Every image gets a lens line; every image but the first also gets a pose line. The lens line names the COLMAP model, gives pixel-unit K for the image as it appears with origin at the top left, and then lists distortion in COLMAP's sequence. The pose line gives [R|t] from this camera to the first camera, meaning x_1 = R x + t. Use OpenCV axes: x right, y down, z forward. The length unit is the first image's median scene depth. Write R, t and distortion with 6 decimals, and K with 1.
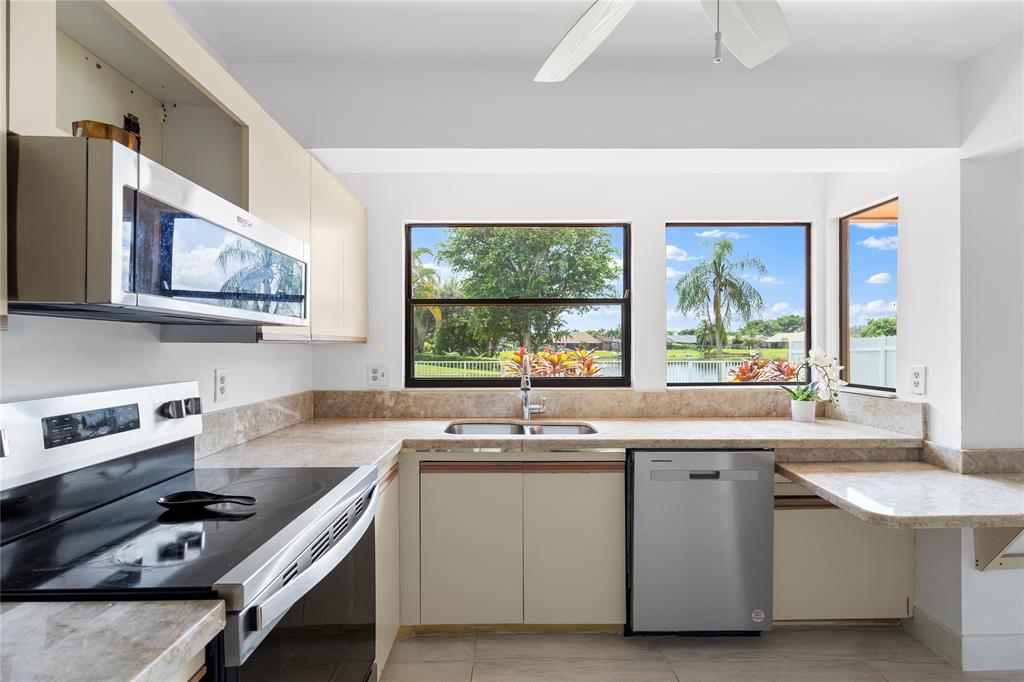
lens RADIAL K [[481.1, 0, 512.0], [0, 481.1, 341.0], [0, 0, 1]] dist [0.000481, 0.000315]
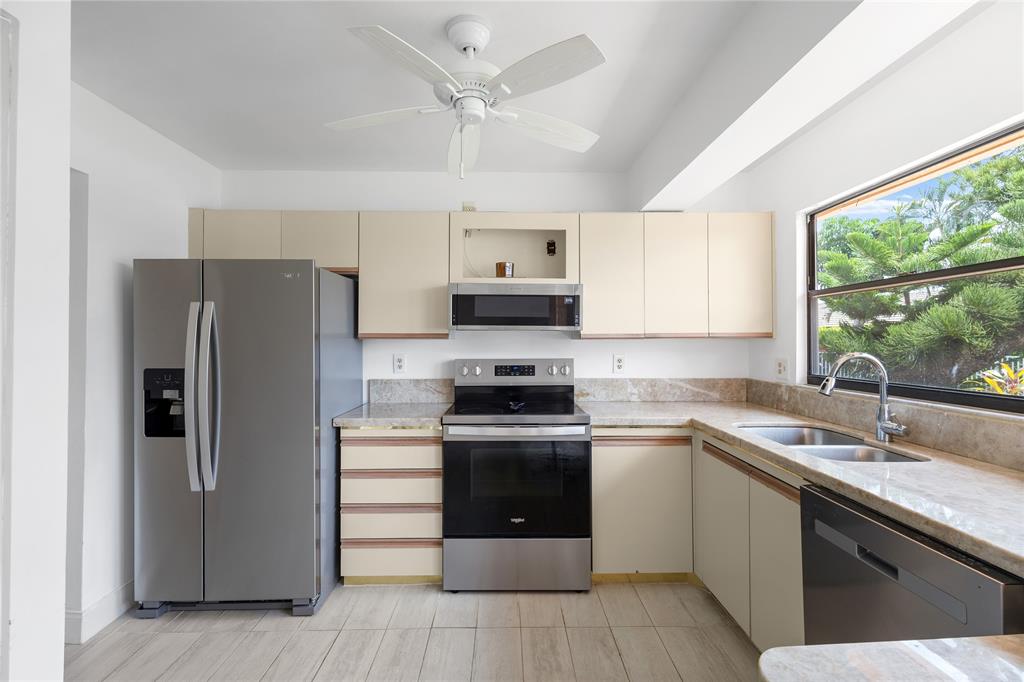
lens RADIAL K [[481.1, 0, 512.0], [0, 481.1, 341.0], [0, 0, 1]] dist [0.000481, 0.000315]
pose [[-0.001393, 0.001076, -0.999998, 0.758627], [0.012420, 0.999922, 0.001058, 0.003528], [0.999922, -0.012419, -0.001407, 0.431098]]
